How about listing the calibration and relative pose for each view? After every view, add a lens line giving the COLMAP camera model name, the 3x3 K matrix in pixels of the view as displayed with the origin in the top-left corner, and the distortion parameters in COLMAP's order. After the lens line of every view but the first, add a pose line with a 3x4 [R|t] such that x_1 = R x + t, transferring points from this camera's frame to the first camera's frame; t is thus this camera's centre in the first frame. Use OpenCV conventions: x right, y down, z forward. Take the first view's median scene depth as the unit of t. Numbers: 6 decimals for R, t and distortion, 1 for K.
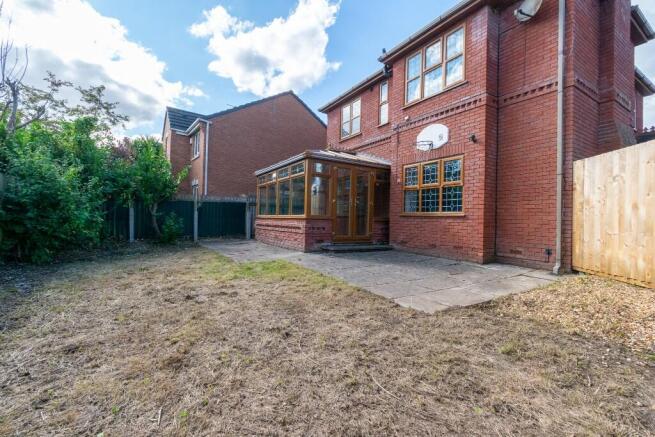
lens RADIAL K [[289.1, 0, 329.8], [0, 289.1, 217.5], [0, 0, 1]] dist [0.004988, -0.000181]
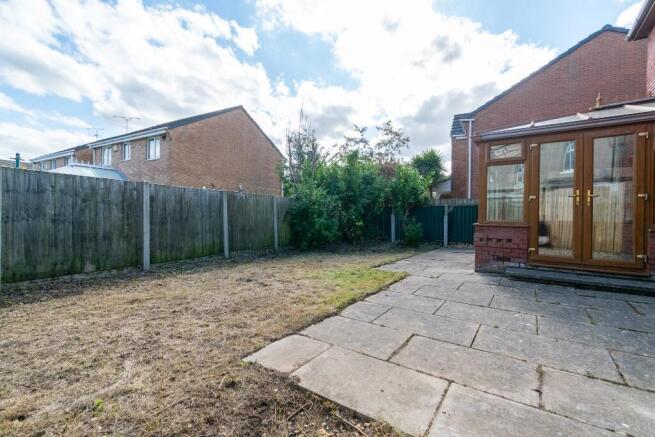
lens RADIAL K [[289.1, 0, 329.1], [0, 289.1, 219.6], [0, 0, 1]] dist [0.004988, -0.000181]
pose [[0.387868, -0.001731, -0.921713, 0.409923], [-0.000904, 0.999997, -0.002258, -0.008347], [0.921714, 0.001709, 0.387866, 0.335367]]
